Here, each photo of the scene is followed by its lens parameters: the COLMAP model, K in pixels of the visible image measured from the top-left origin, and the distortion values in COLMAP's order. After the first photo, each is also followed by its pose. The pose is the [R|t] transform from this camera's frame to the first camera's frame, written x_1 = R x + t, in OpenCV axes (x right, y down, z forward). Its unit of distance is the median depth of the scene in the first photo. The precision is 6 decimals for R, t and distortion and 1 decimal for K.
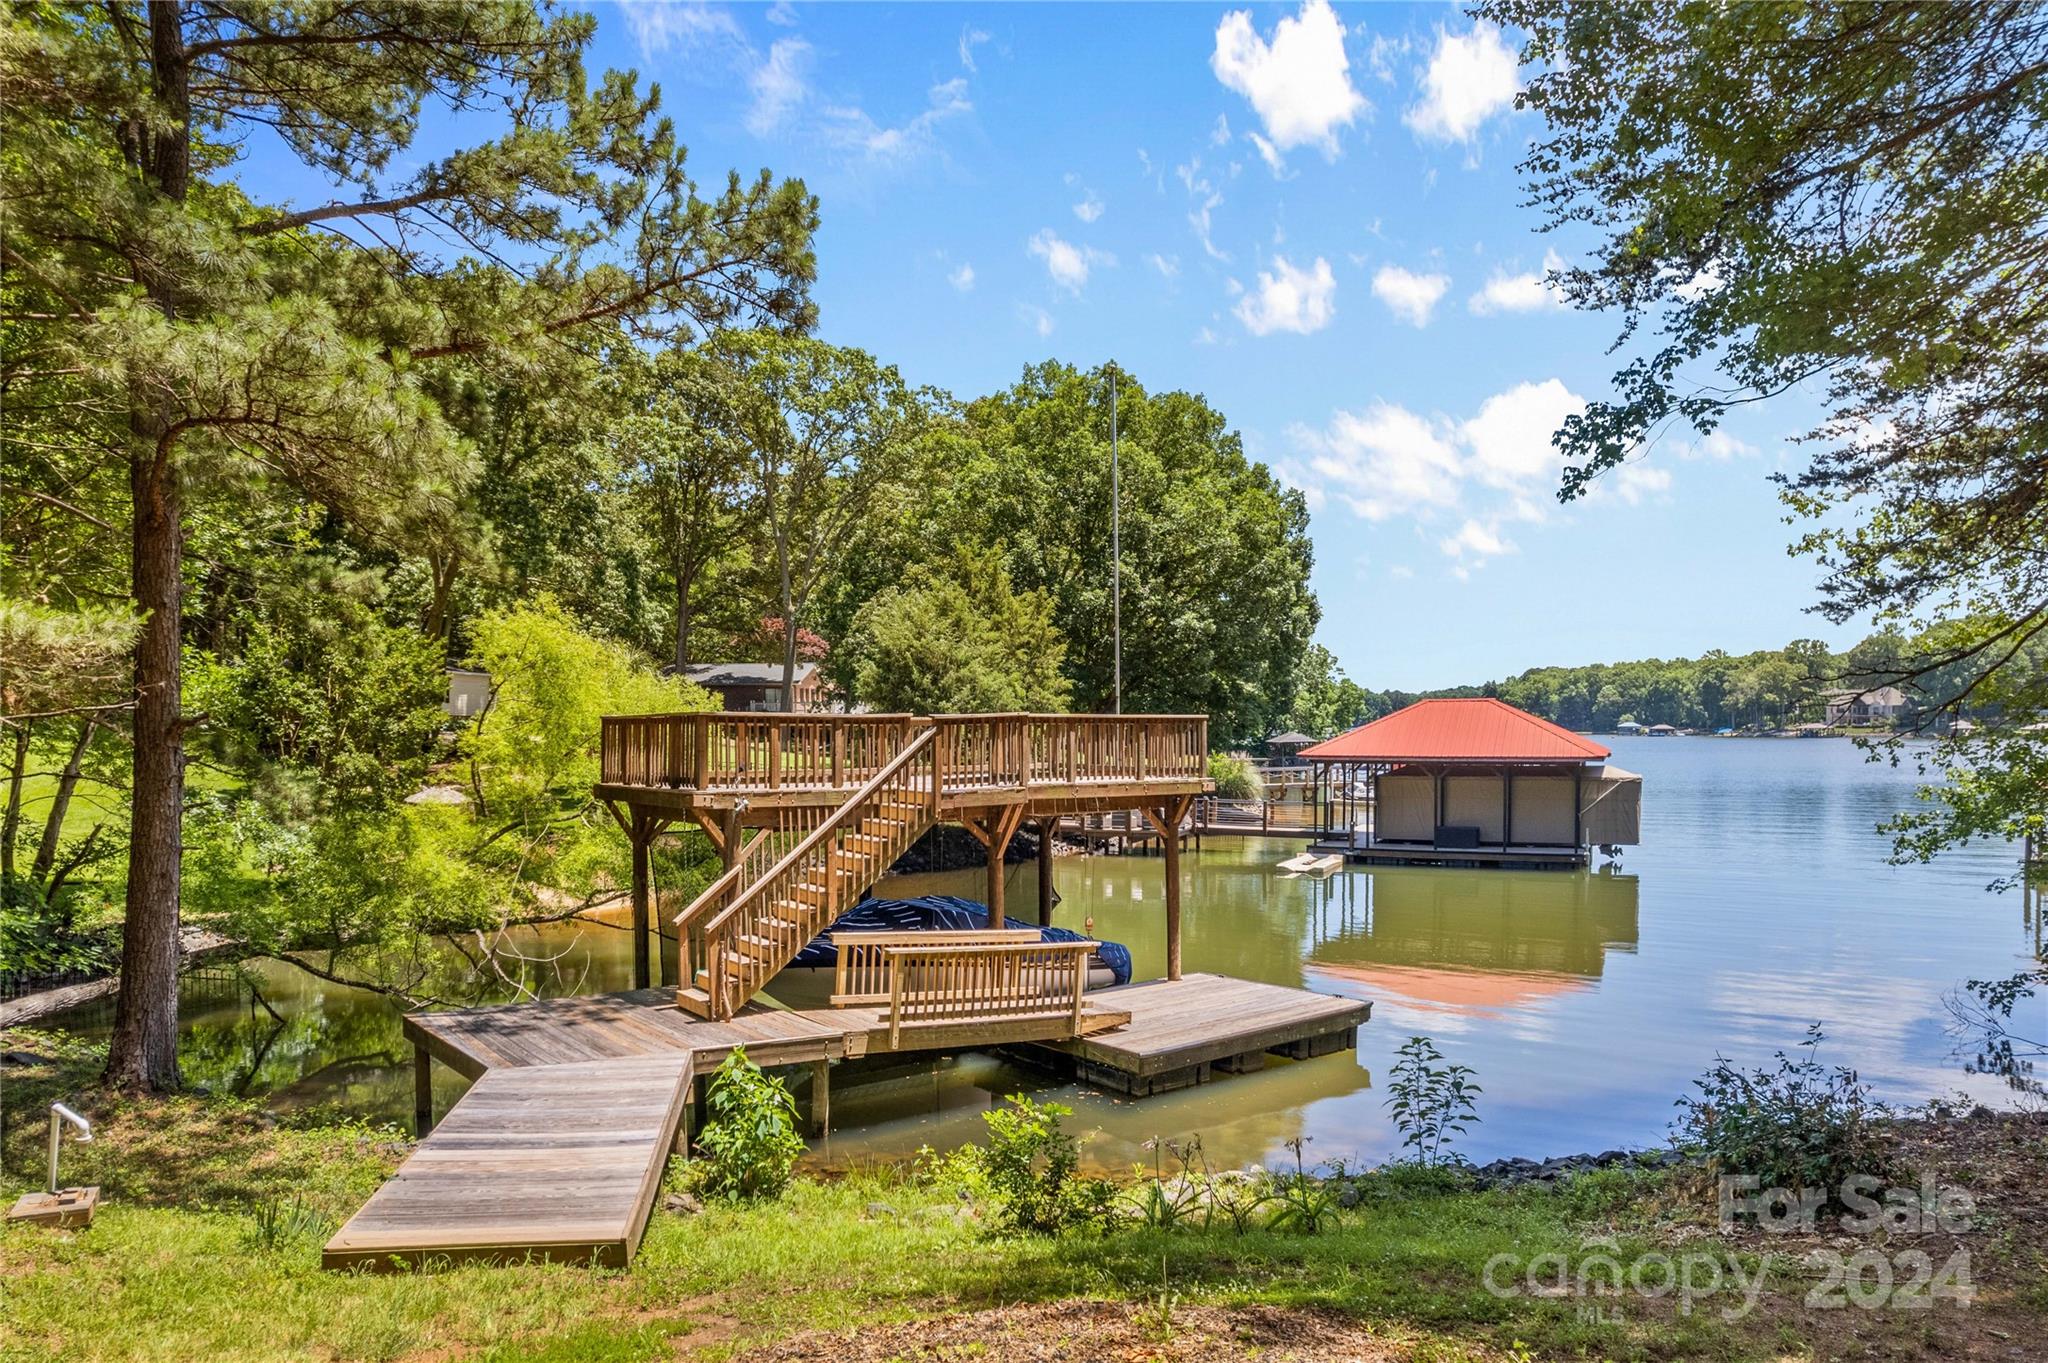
lens RADIAL K [[1380.5, 0, 995.9], [0, 1380.5, 781.5], [0, 0, 1]] dist [-0.030313, 0.023469]
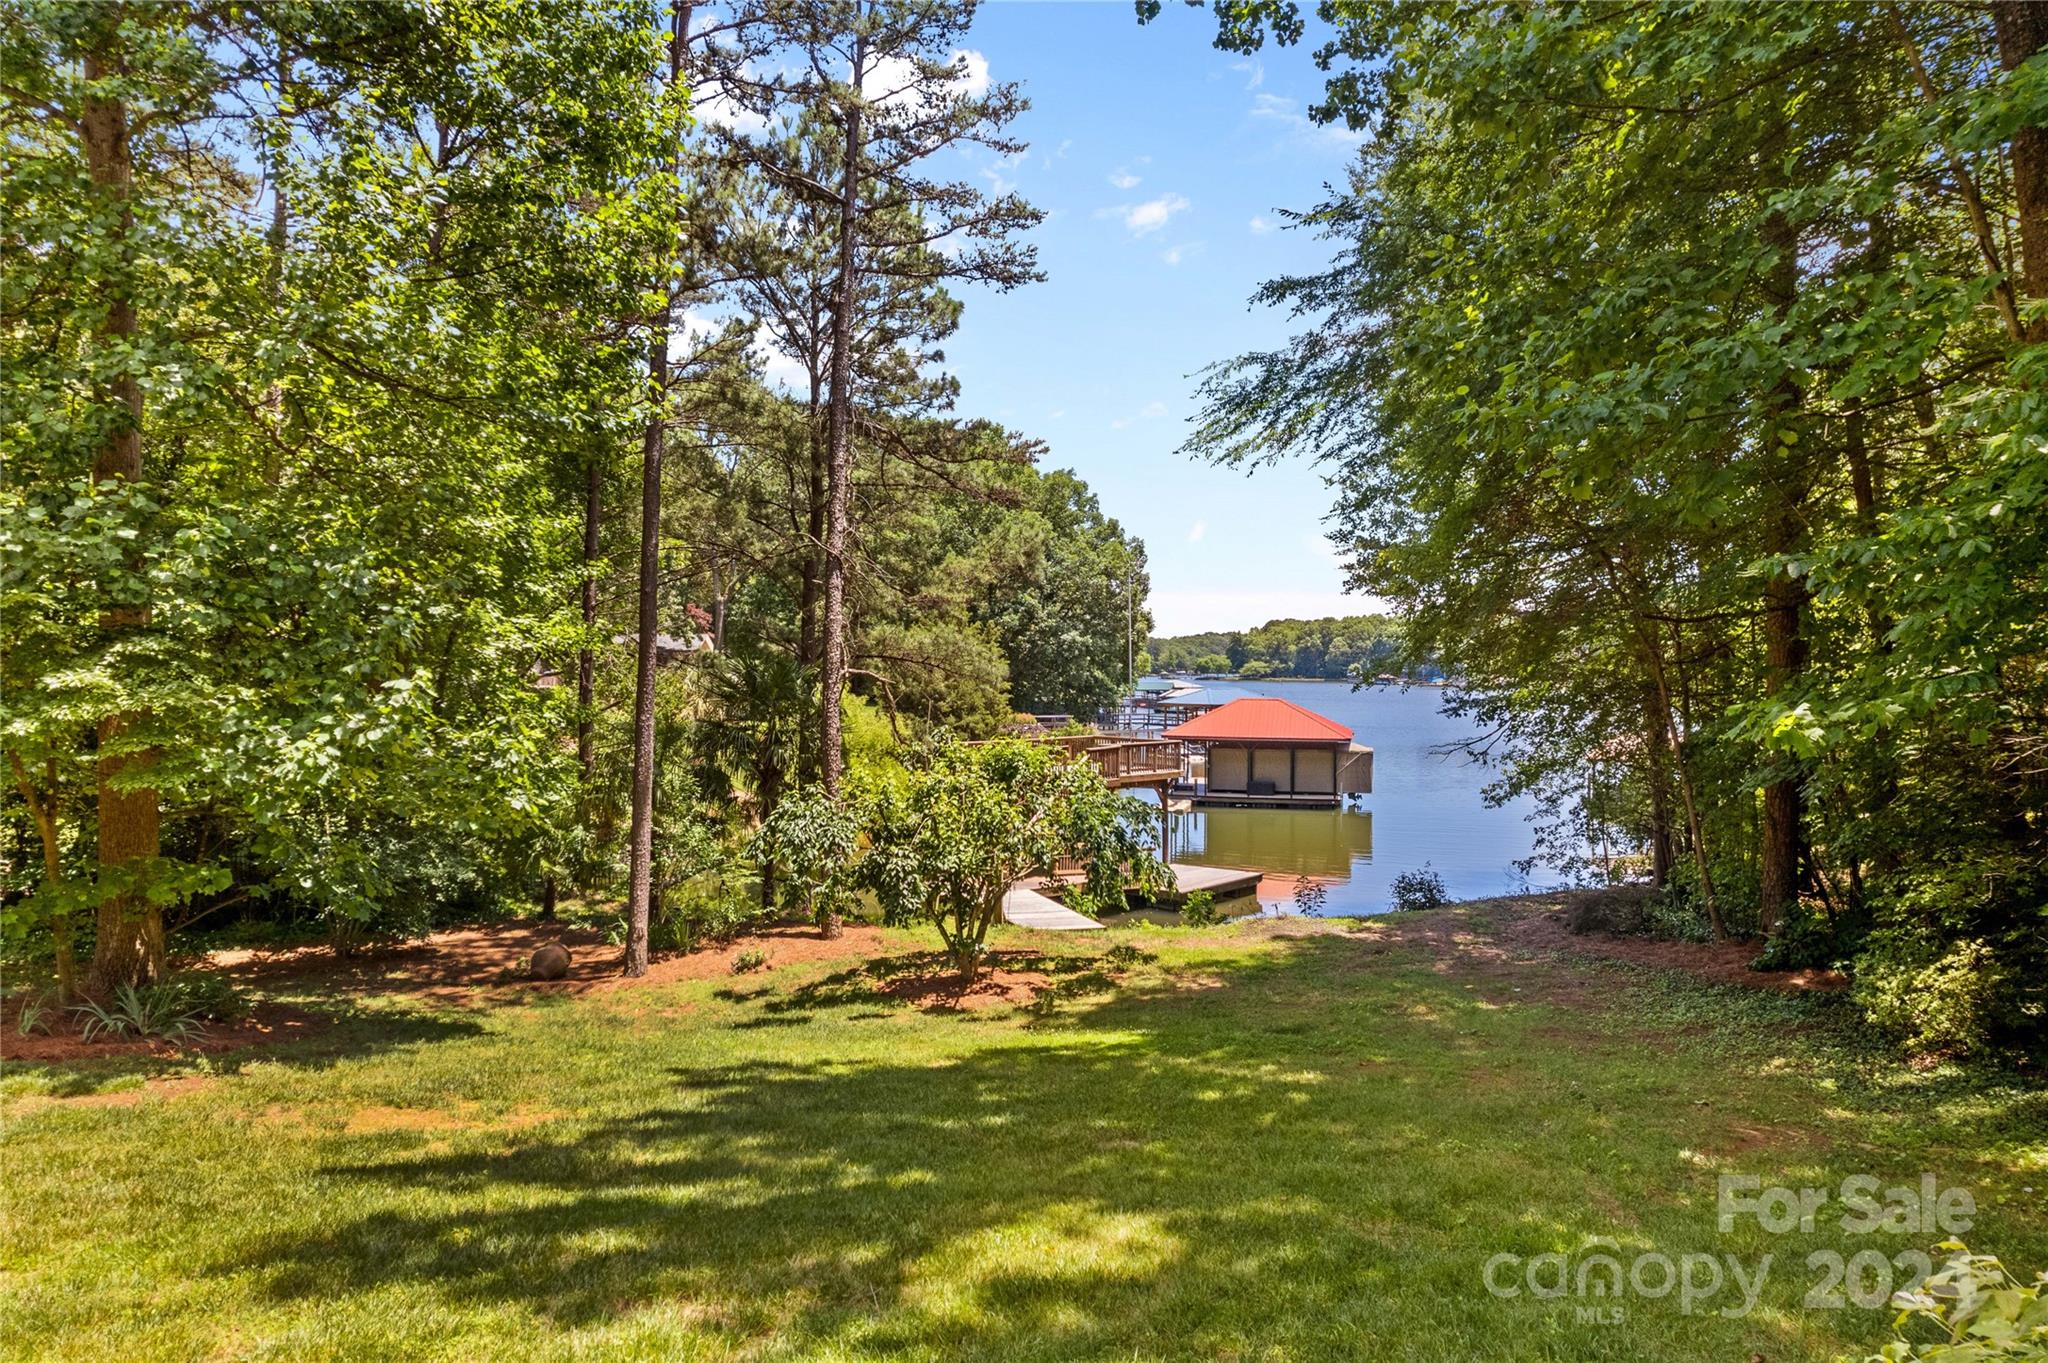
lens RADIAL K [[1380.5, 0, 1018.1], [0, 1380.5, 674.2], [0, 0, 1]] dist [-0.030313, 0.023469]
pose [[0.981585, 0.005669, 0.190944, -0.148802], [0.000596, 0.999464, -0.032740, -0.024236], [-0.191027, 0.032251, 0.981055, -0.307332]]
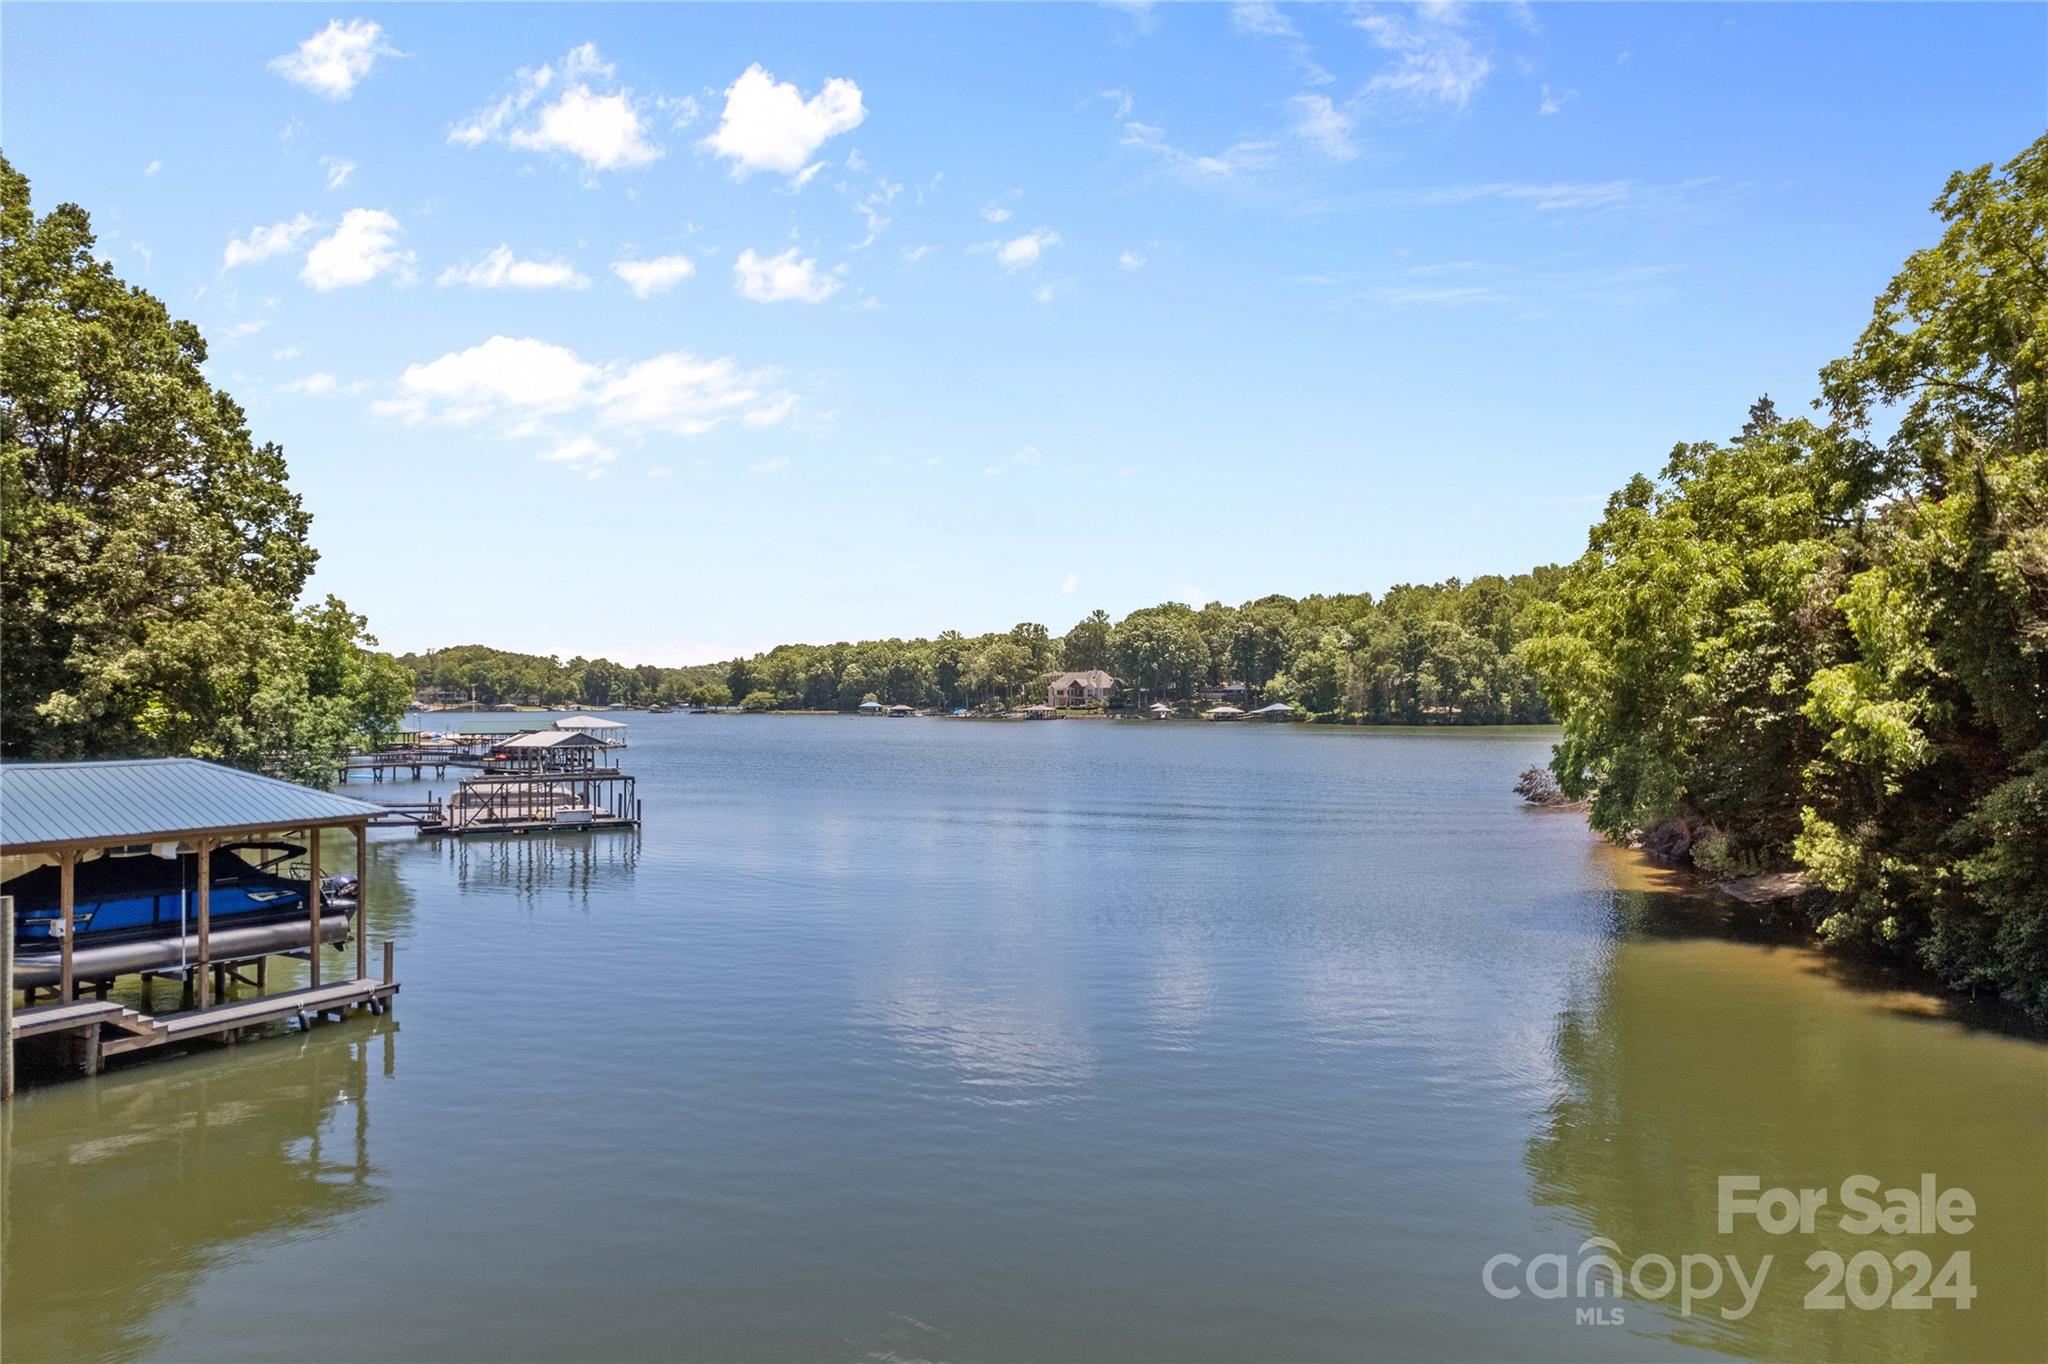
lens RADIAL K [[1380.5, 0, 1026.1], [0, 1380.5, 675.6], [0, 0, 1]] dist [-0.030313, 0.023469]
pose [[0.856570, 0.007747, 0.515973, 0.256607], [0.021573, 0.998476, -0.050805, -0.054531], [-0.515580, 0.054649, 0.855097, 0.546119]]
